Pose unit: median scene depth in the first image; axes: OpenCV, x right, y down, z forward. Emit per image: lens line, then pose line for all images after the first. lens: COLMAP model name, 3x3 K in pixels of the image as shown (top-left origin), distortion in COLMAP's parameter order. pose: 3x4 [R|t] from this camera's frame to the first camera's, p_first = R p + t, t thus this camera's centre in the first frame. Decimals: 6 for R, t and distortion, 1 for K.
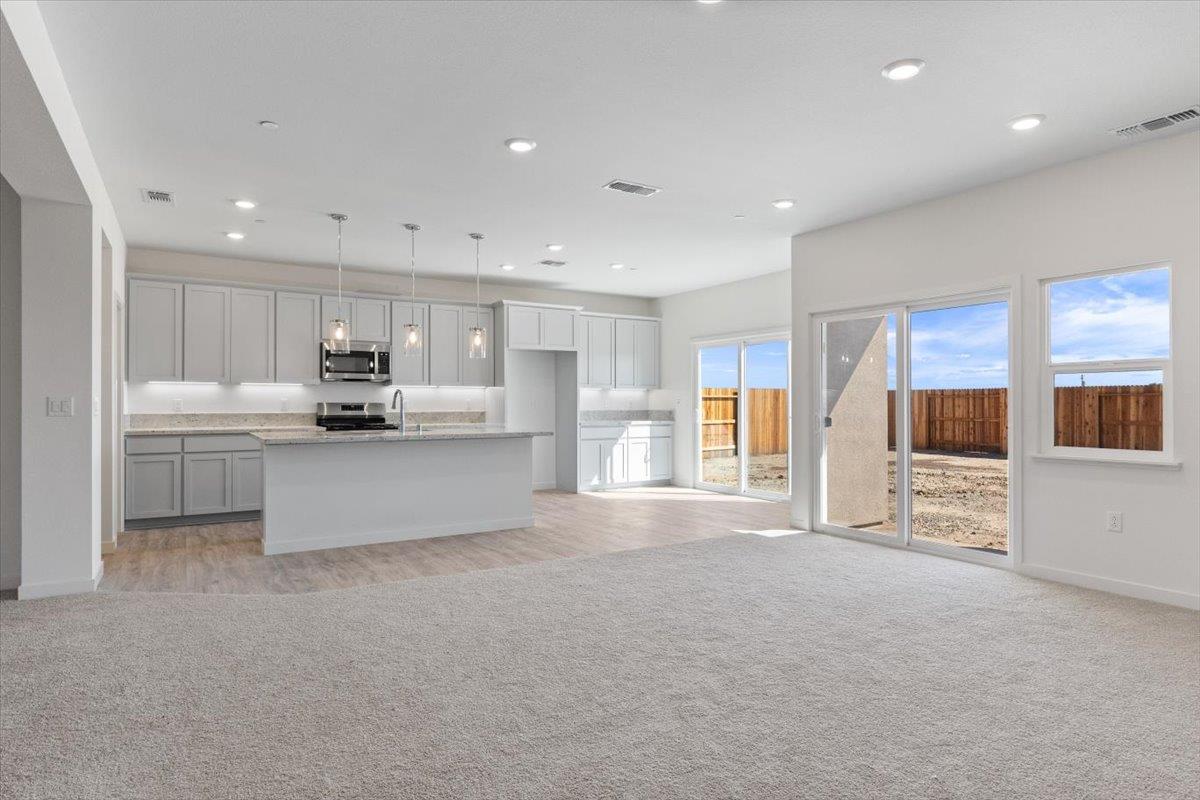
lens RADIAL K [[673.8, 0, 600.0], [0, 673.8, 400.0], [0, 0, 1]] dist [0.003095, 0.001565]
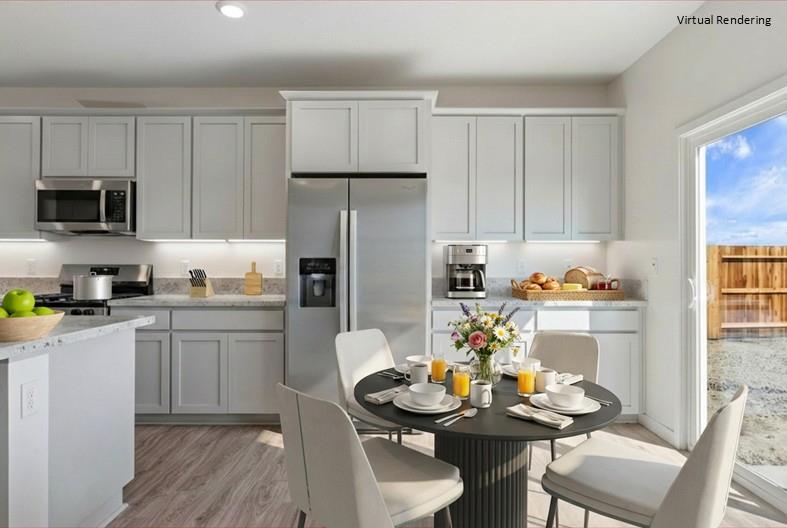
lens RADIAL K [[441.9, 0, 393.5], [0, 441.9, 264.0], [0, 0, 1]] dist [0.003095, 0.001565]
pose [[0.843490, -0.000729, -0.537144, 0.130275], [0.001454, 0.999999, 0.000926, 0.002984], [0.537143, -0.001562, 0.843490, 0.627443]]
